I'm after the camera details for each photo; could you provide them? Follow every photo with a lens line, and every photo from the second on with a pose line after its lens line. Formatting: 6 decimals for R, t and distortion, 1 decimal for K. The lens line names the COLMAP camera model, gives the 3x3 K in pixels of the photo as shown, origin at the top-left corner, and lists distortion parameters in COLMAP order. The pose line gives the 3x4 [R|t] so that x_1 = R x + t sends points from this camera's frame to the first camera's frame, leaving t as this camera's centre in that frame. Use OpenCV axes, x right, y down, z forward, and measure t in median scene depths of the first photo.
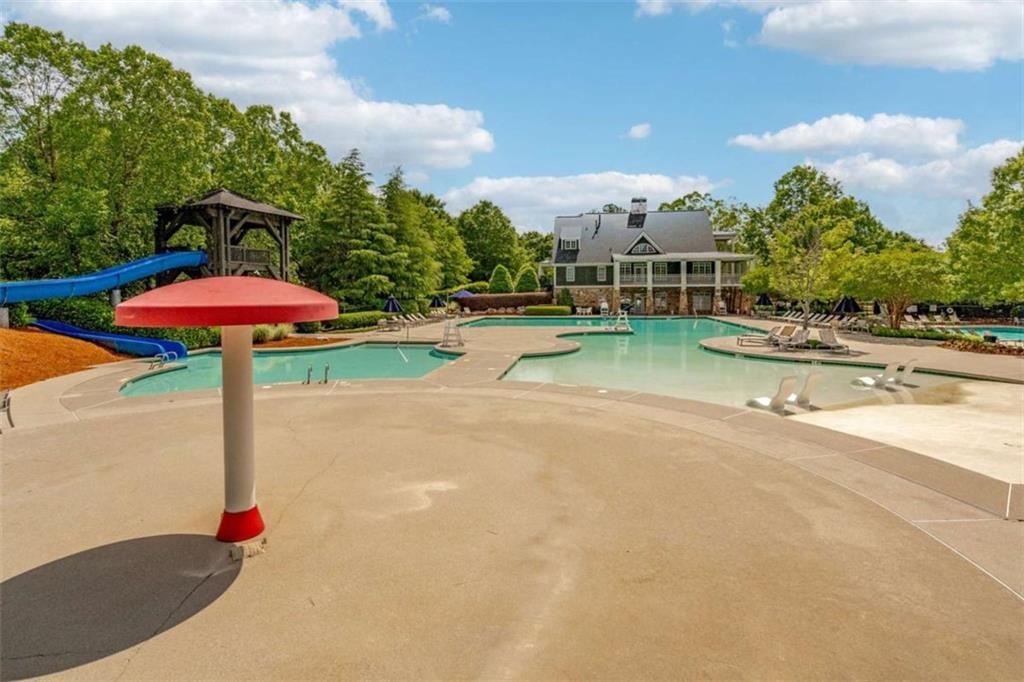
lens RADIAL K [[534.2, 0, 512.6], [0, 534.2, 318.9], [0, 0, 1]] dist [-0.000706, -0.000303]
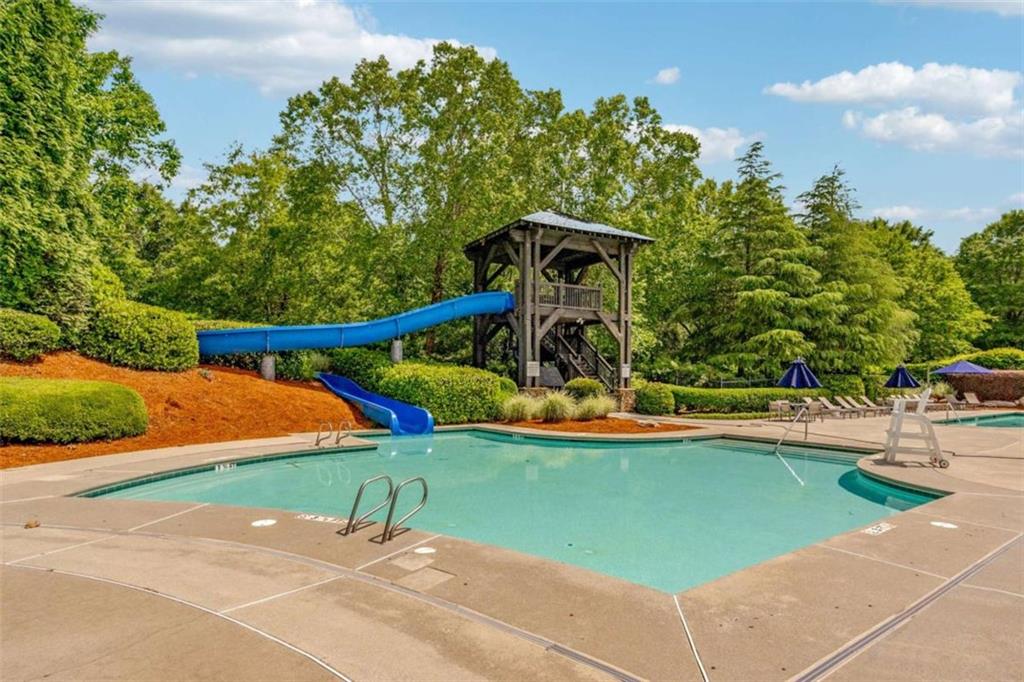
lens RADIAL K [[569.0, 0, 511.7], [0, 569.0, 370.9], [0, 0, 1]] dist [-0.002125, -0.000298]
pose [[0.717311, 0.009397, -0.696690, -0.019153], [-0.054965, 0.997556, -0.043137, 0.009480], [0.694582, 0.069236, 0.716074, 0.287210]]
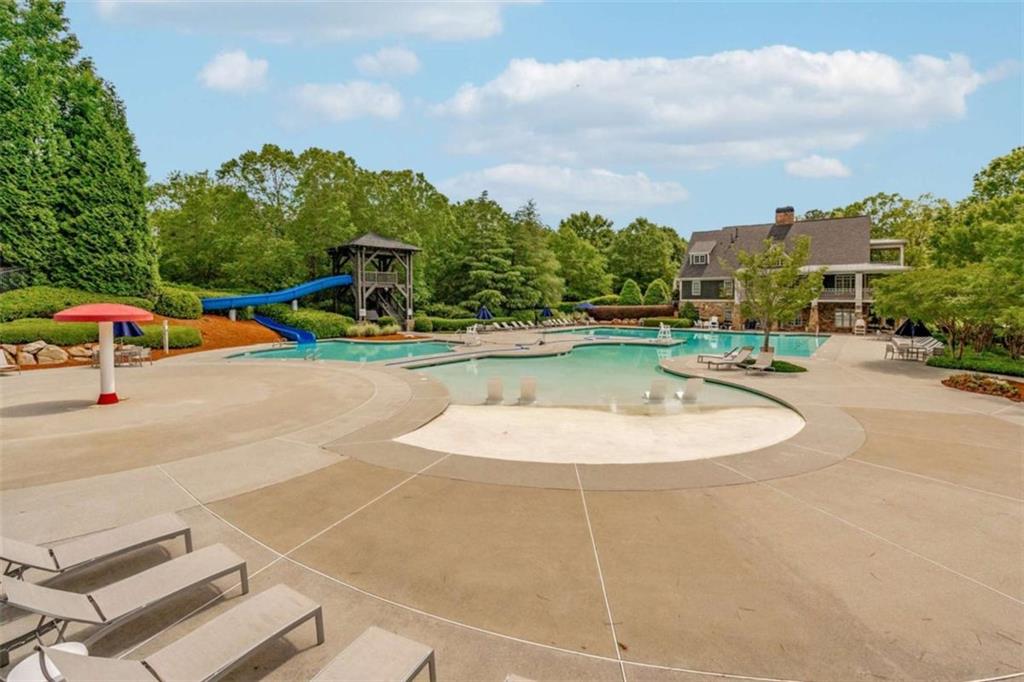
lens RADIAL K [[499.6, 0, 512.0], [0, 499.6, 341.0], [0, 0, 1]] dist [-0.005092, -0.000728]
pose [[0.872946, 0.053811, -0.484839, 0.341216], [-0.038355, 0.998392, 0.041751, -0.010437], [0.486306, -0.017851, 0.873606, -0.020517]]
